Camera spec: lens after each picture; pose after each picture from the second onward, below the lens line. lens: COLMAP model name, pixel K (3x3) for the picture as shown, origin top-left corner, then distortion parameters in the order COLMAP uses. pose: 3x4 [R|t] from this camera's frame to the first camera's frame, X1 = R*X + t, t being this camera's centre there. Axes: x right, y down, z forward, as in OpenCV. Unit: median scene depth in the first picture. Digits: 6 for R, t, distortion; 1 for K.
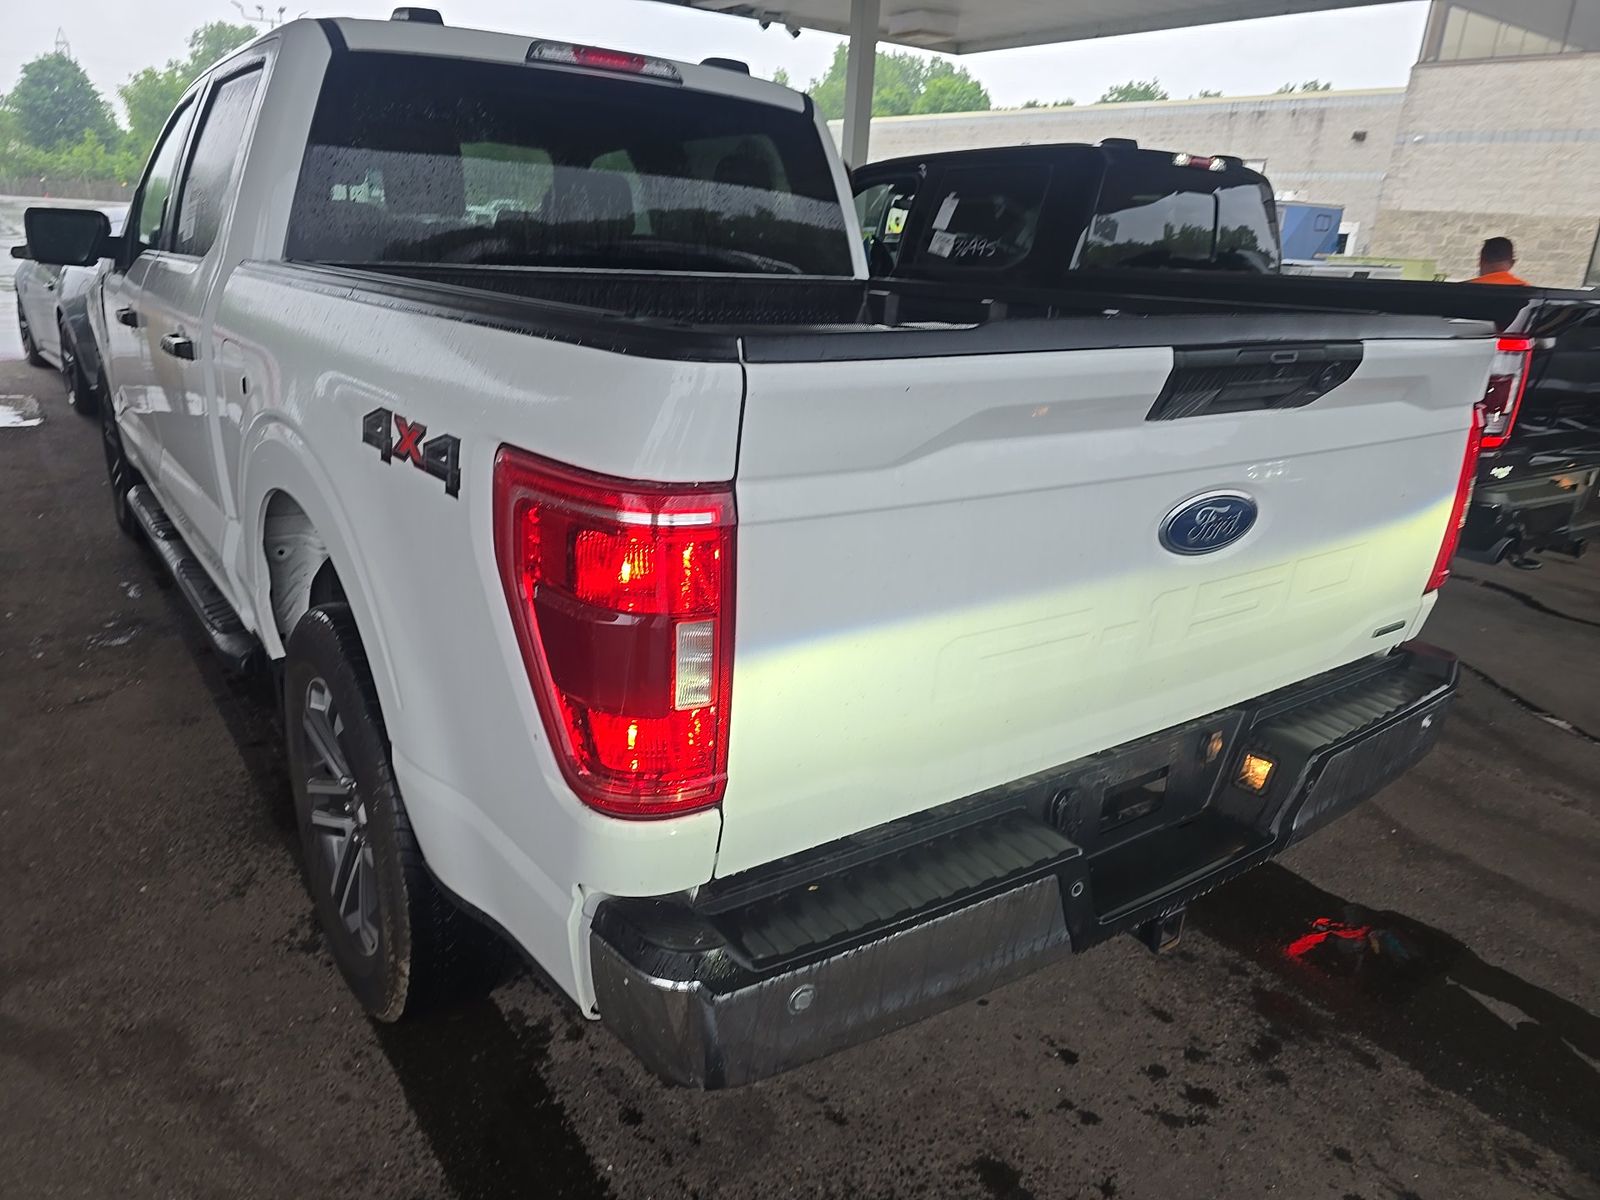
lens RADIAL K [[1073.6, 0, 789.0], [0, 1073.6, 610.5], [0, 0, 1]] dist [0.051691, -0.037874]
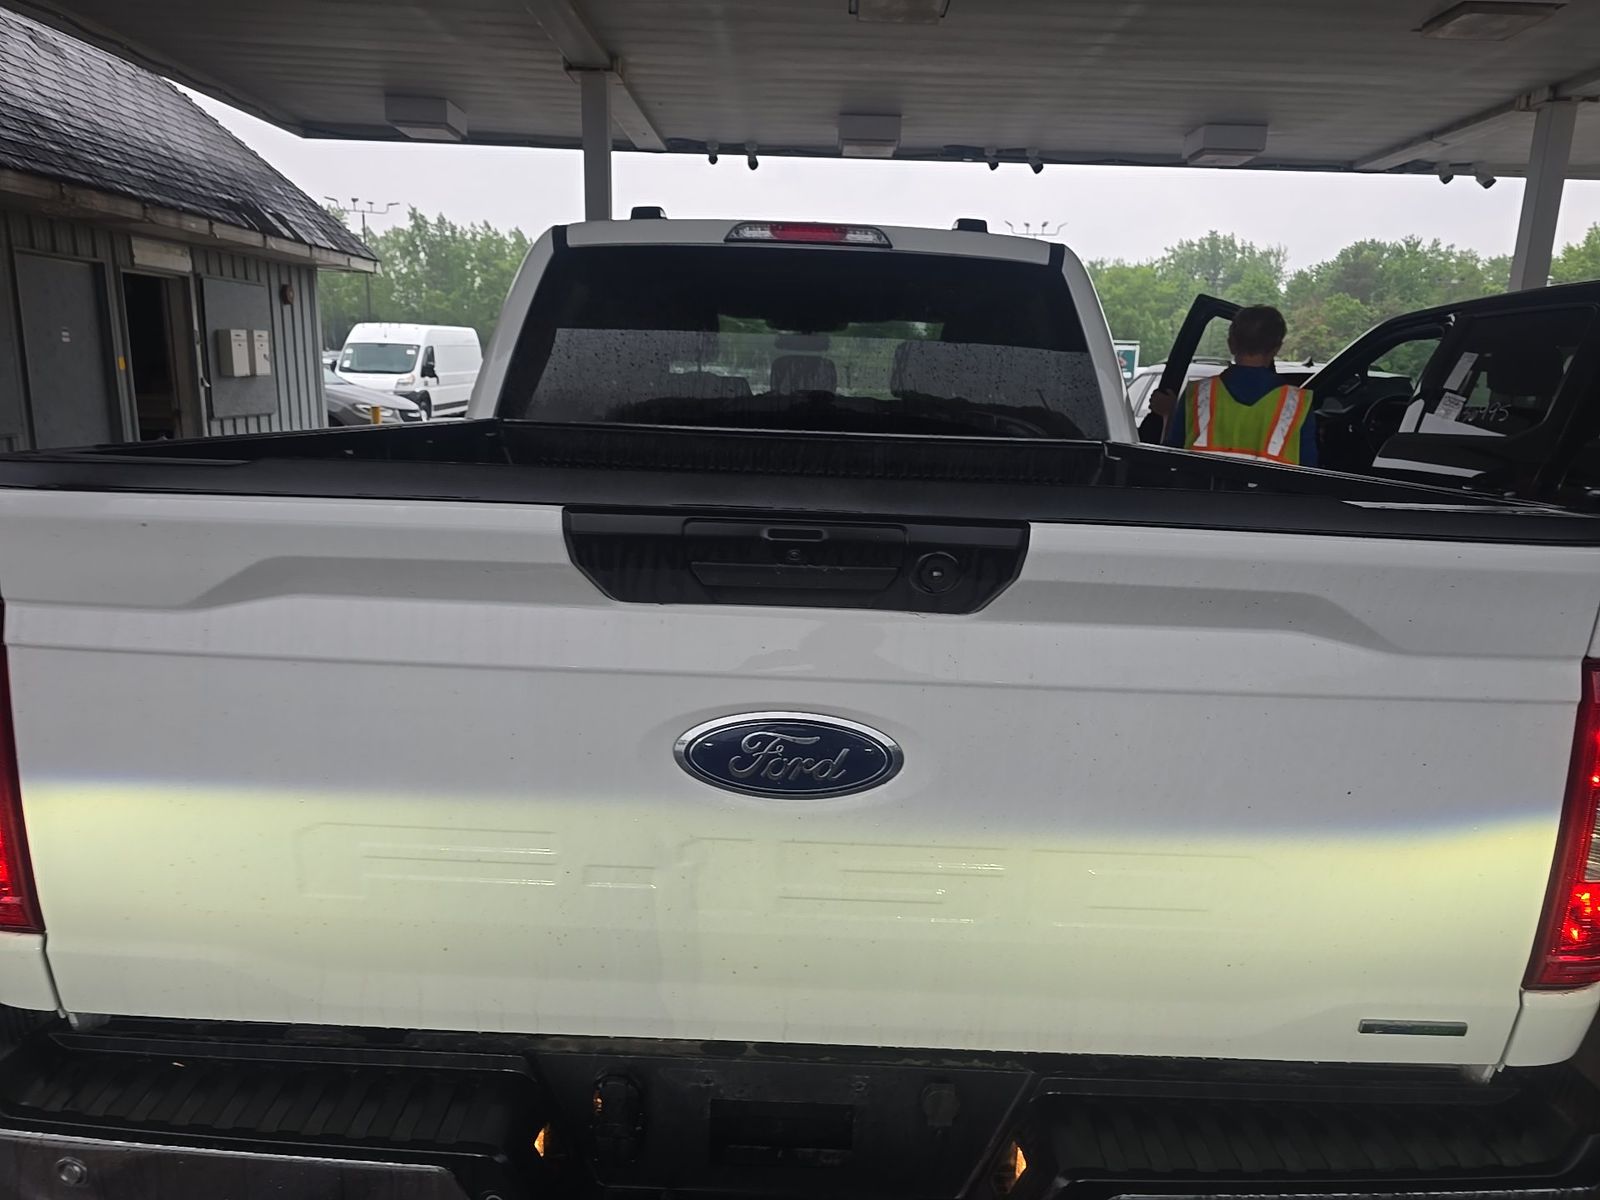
lens RADIAL K [[1090.5, 0, 800.0], [0, 1090.5, 600.0], [0, 0, 1]] dist [0.042568, -0.042468]
pose [[0.807455, 0.096552, -0.581974, 0.607384], [-0.189708, 0.976613, -0.101184, -0.082916], [0.558594, 0.192107, 0.806888, 0.301353]]
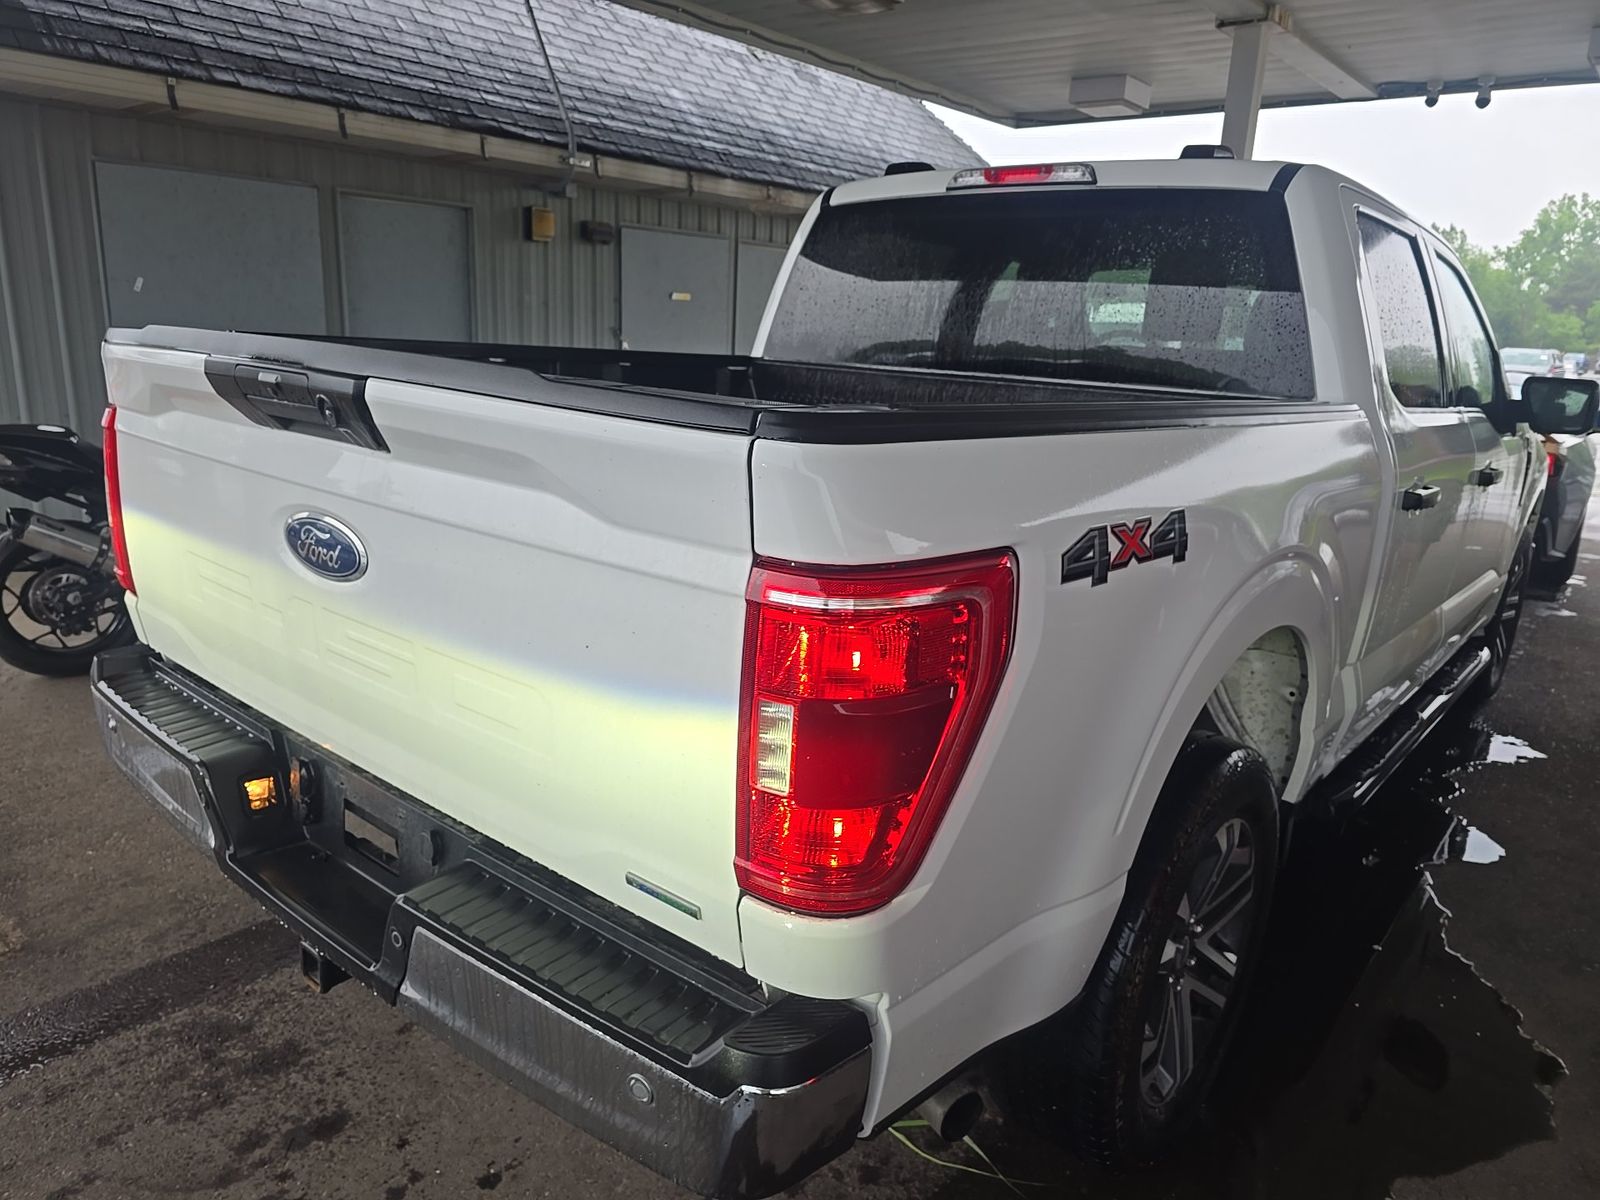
lens RADIAL K [[1090.5, 0, 800.0], [0, 1090.5, 600.0], [0, 0, 1]] dist [0.042568, -0.042468]
pose [[0.248422, 0.200486, -0.947677, 1.105147], [-0.356040, 0.928760, 0.103153, -0.222274], [0.900845, 0.311786, 0.302106, 0.822407]]
